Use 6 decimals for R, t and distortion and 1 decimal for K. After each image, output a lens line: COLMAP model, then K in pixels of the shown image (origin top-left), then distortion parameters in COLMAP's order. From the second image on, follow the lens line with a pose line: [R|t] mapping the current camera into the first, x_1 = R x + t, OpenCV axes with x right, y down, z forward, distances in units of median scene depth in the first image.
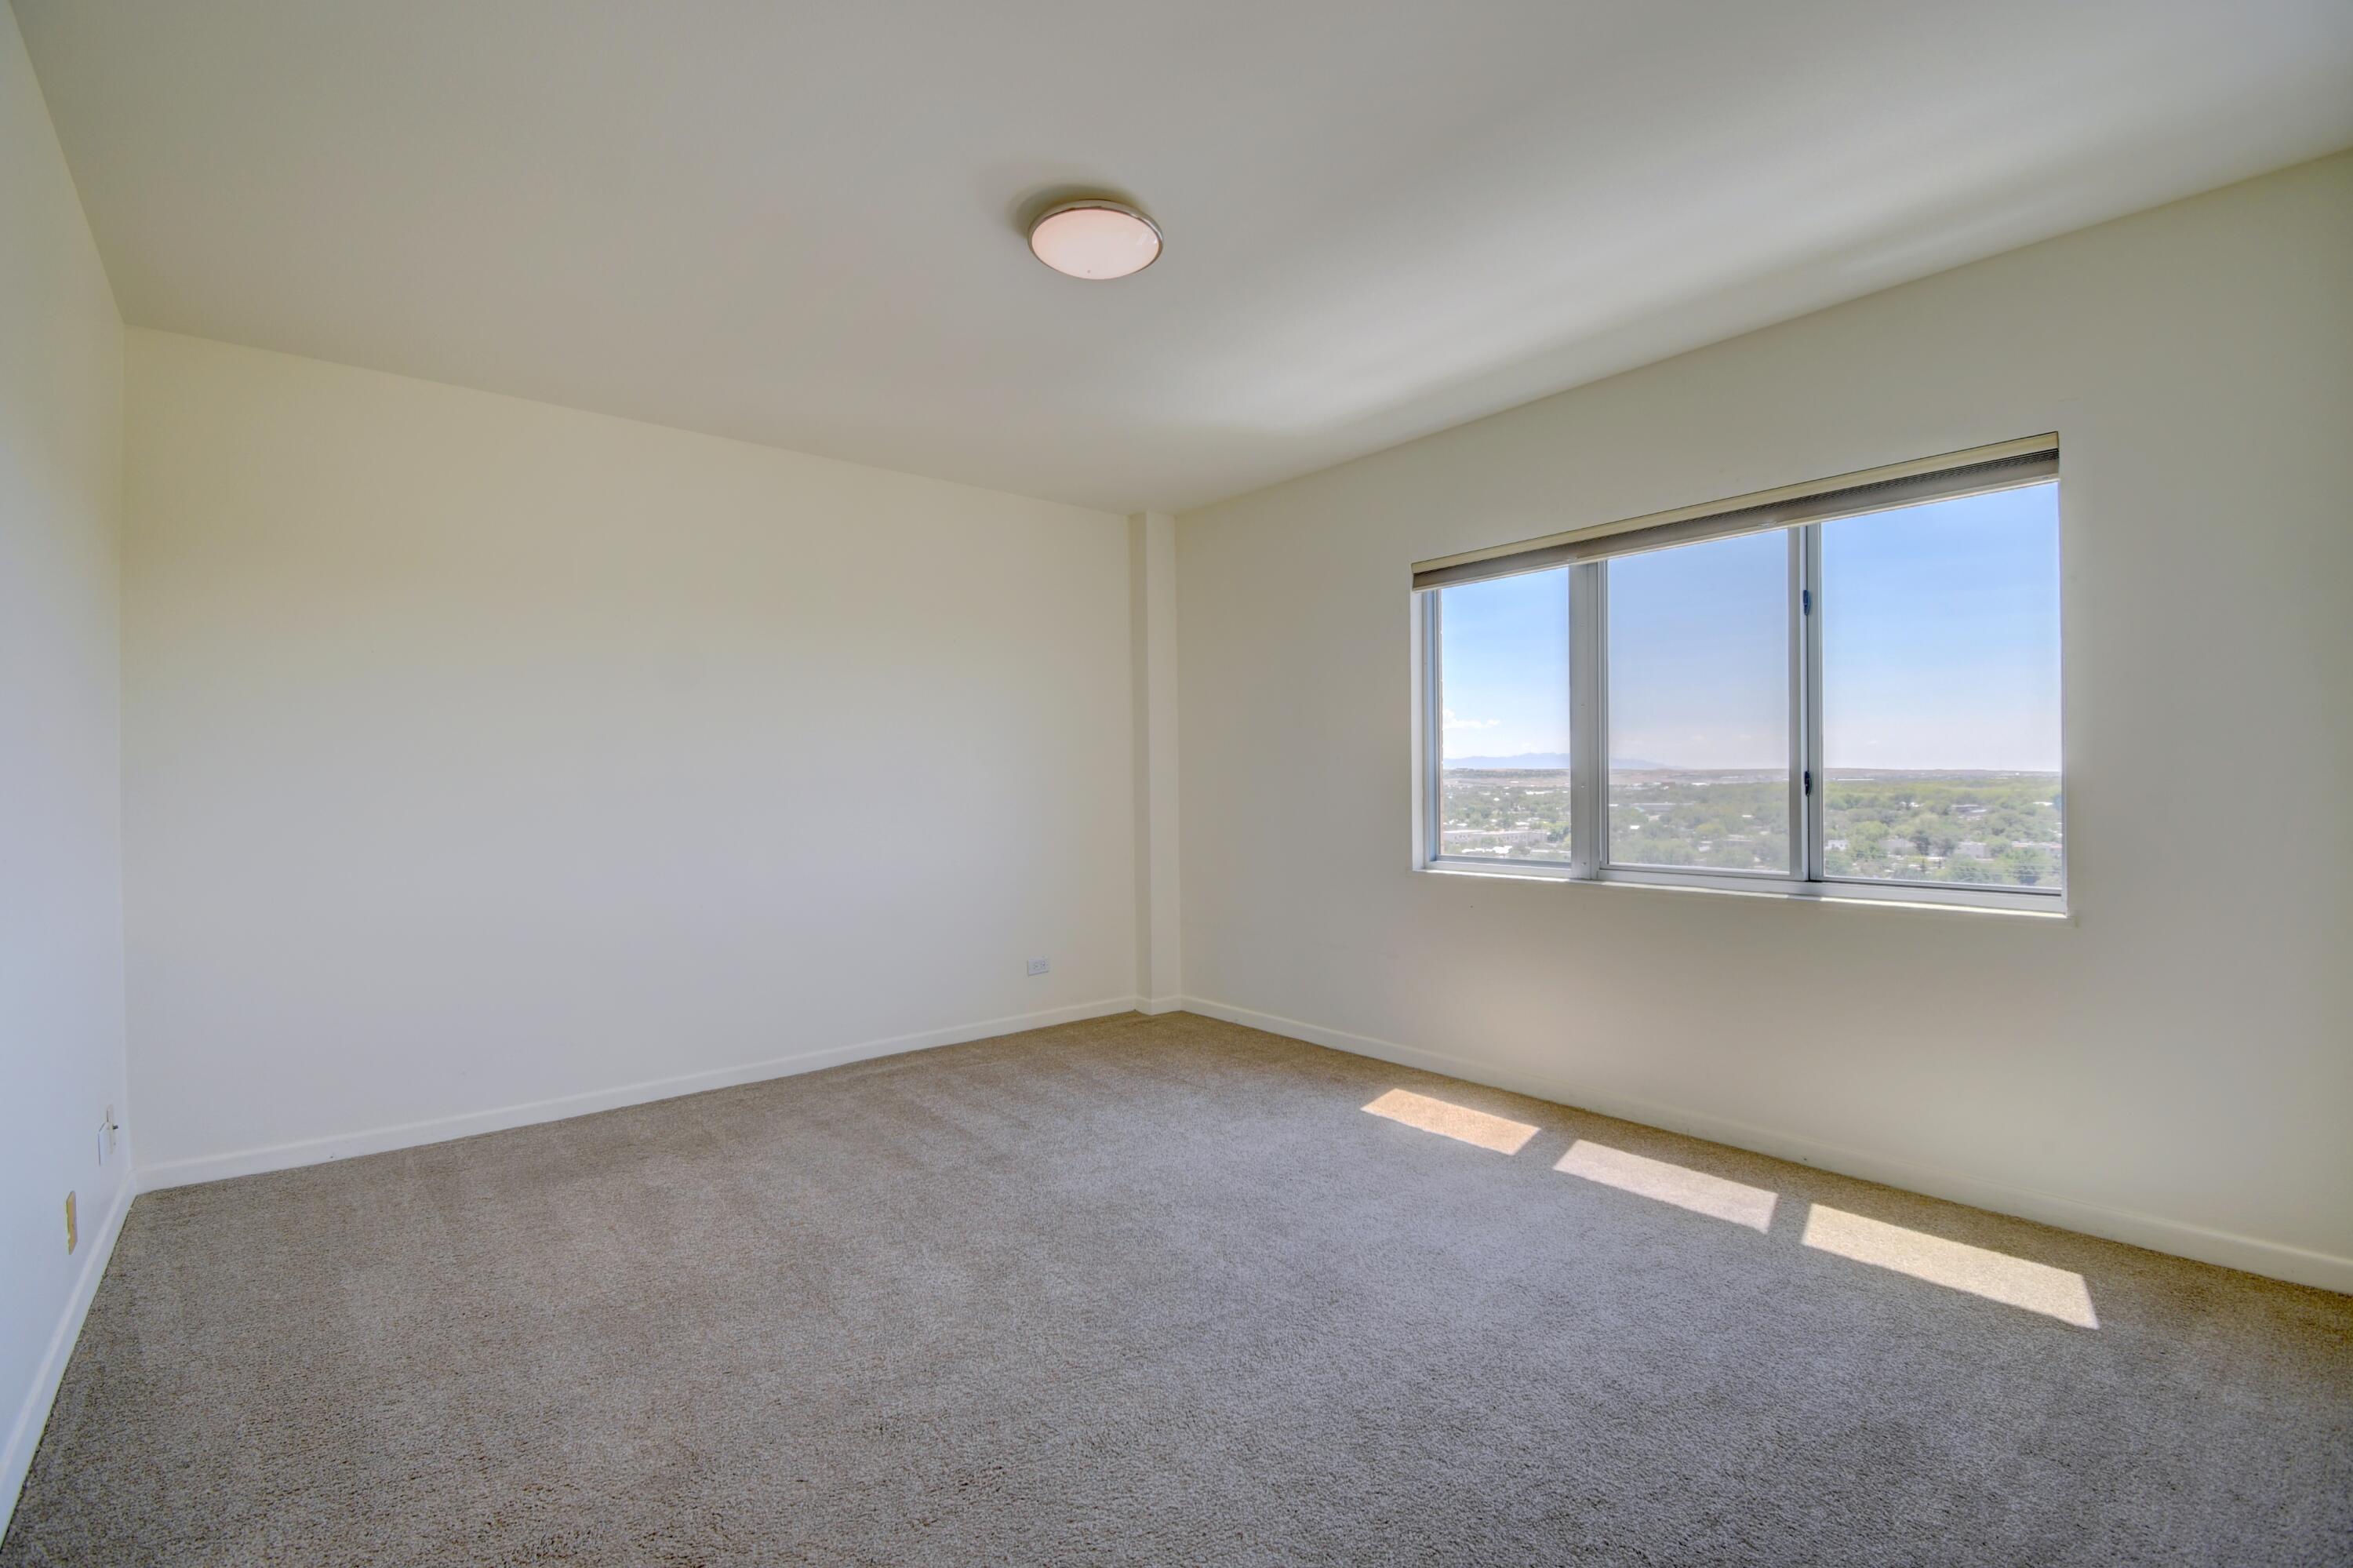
lens RADIAL K [[1031.0, 0, 1176.5], [0, 1031.0, 784.0], [0, 0, 1]] dist [-0.000816, -0.013102]
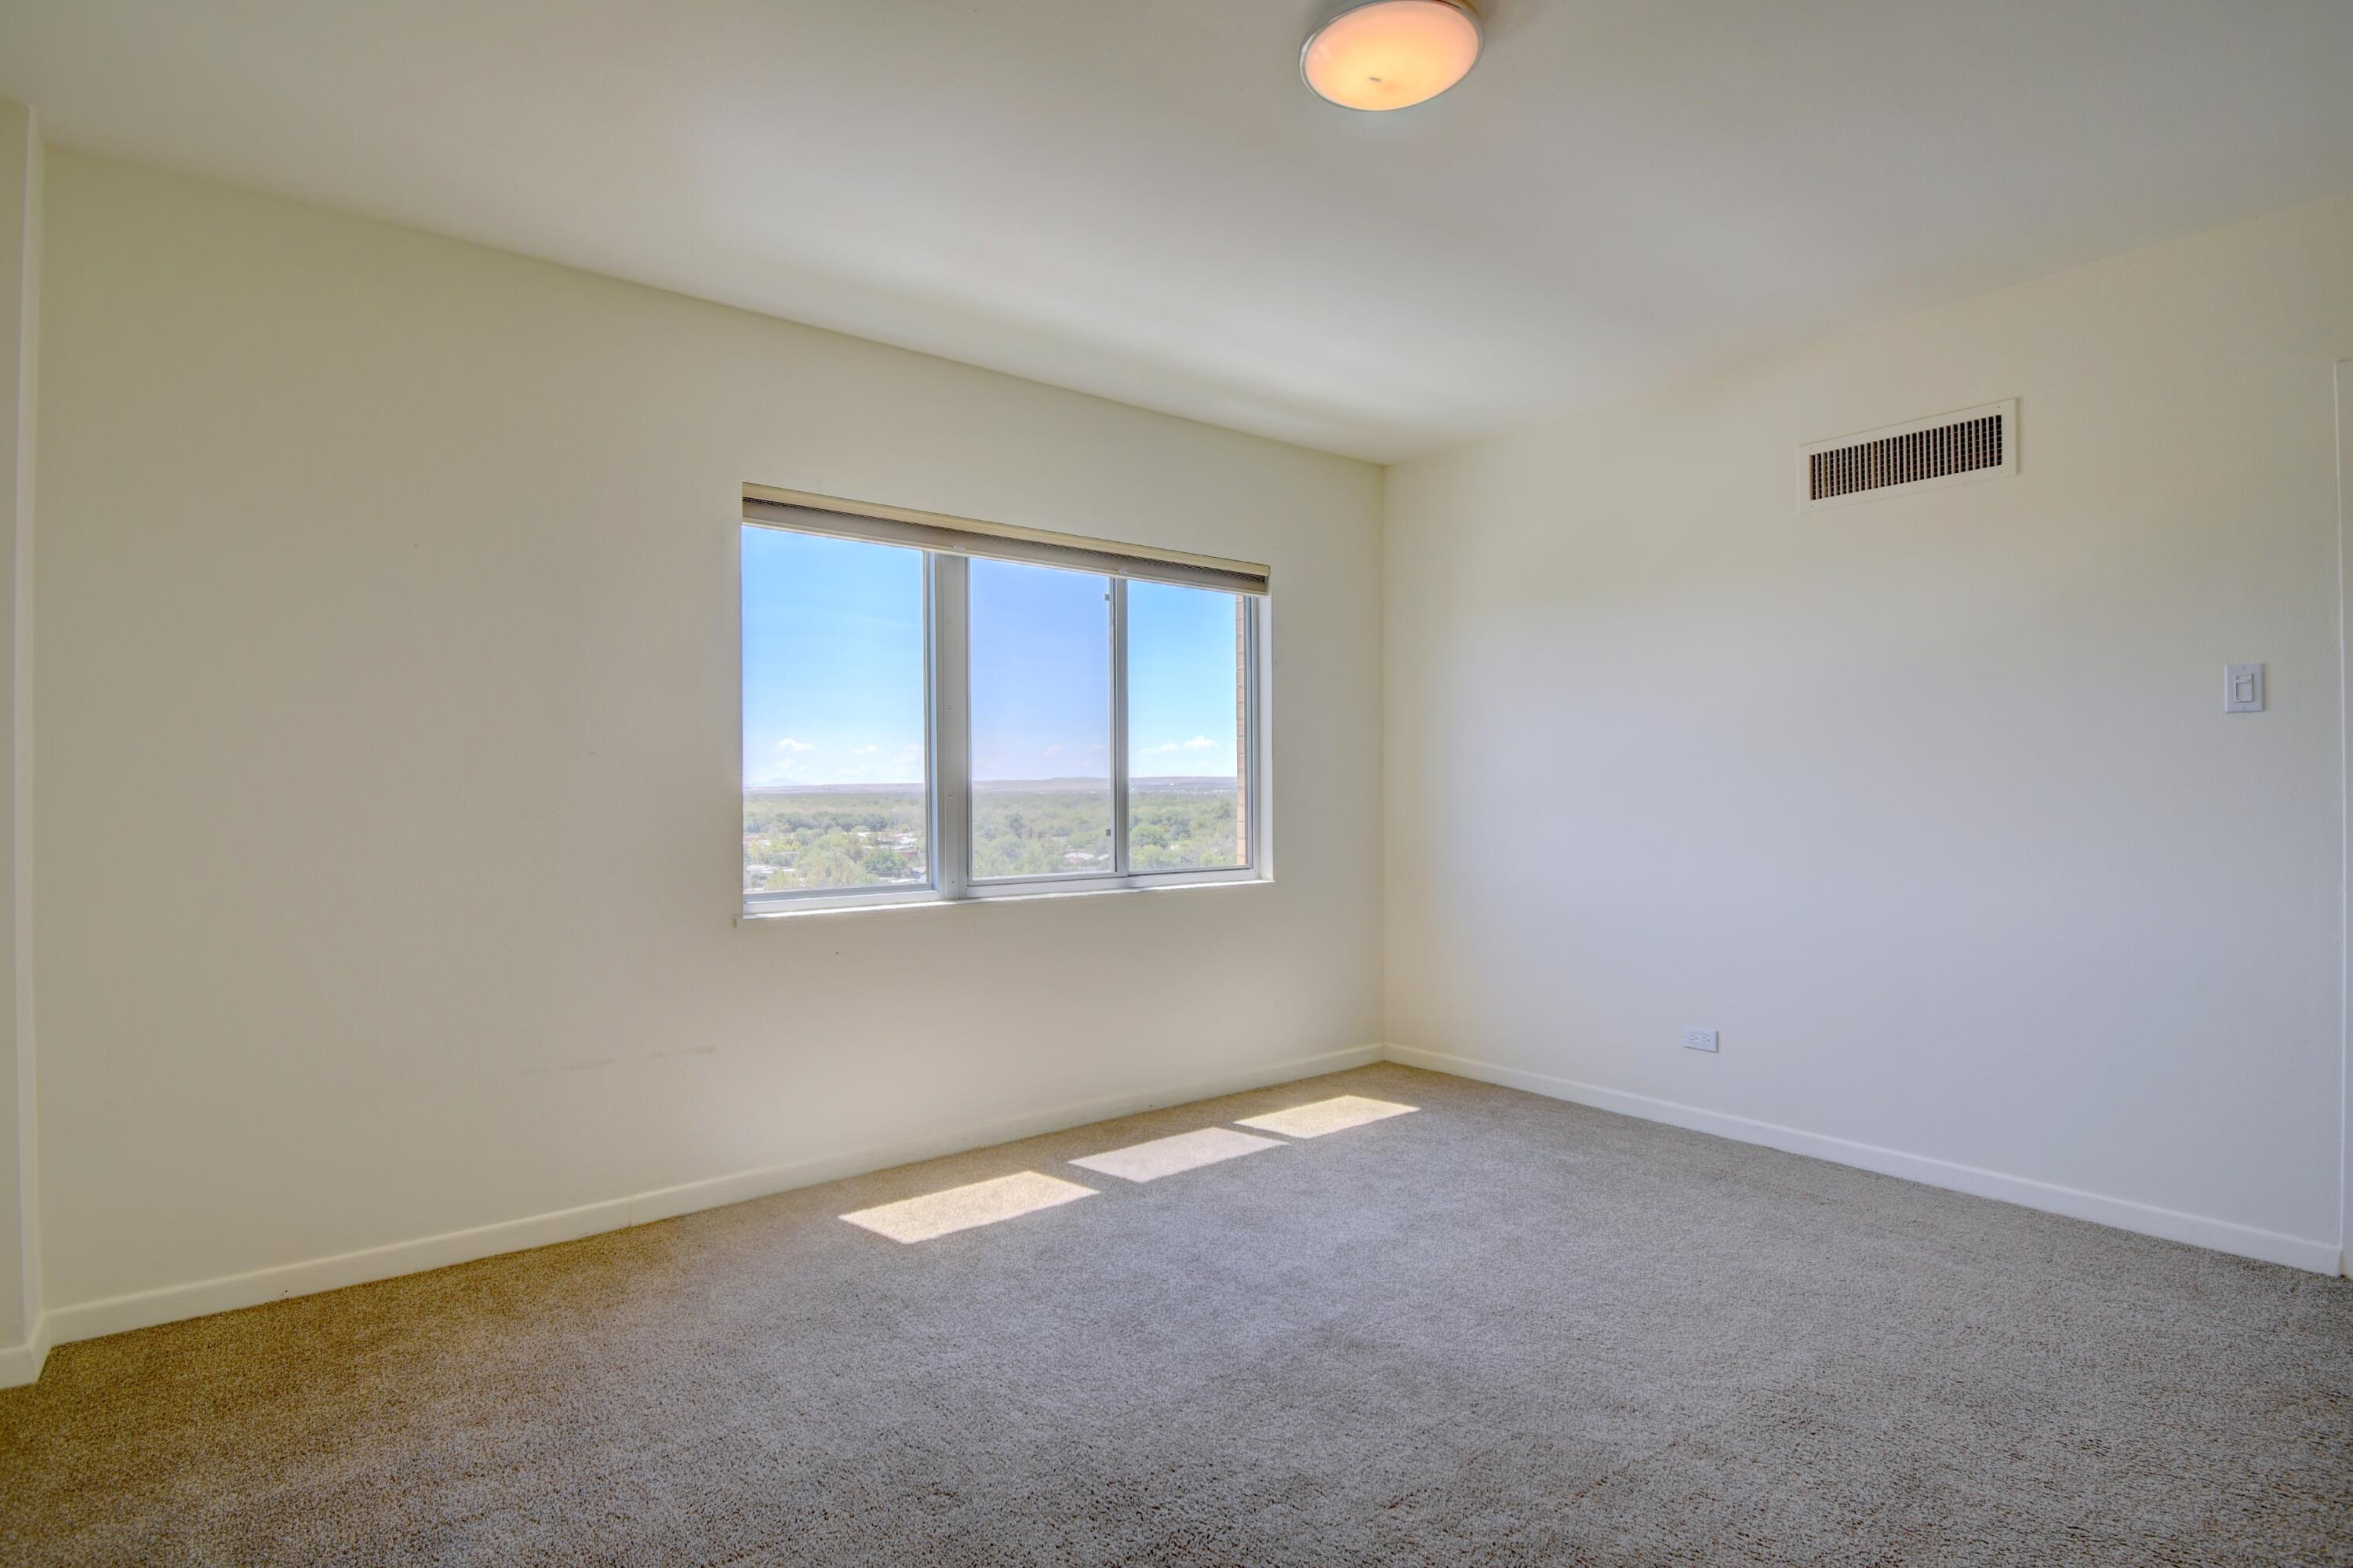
lens RADIAL K [[1160.0, 0, 1172.9], [0, 1160.0, 792.6], [0, 0, 1]] dist [0.033374, 0.000022]
pose [[0.036005, 0.007387, 0.999324, -0.715798], [0.002937, 0.999968, -0.007498, 0.006634], [-0.999347, 0.003205, 0.035982, 0.876162]]
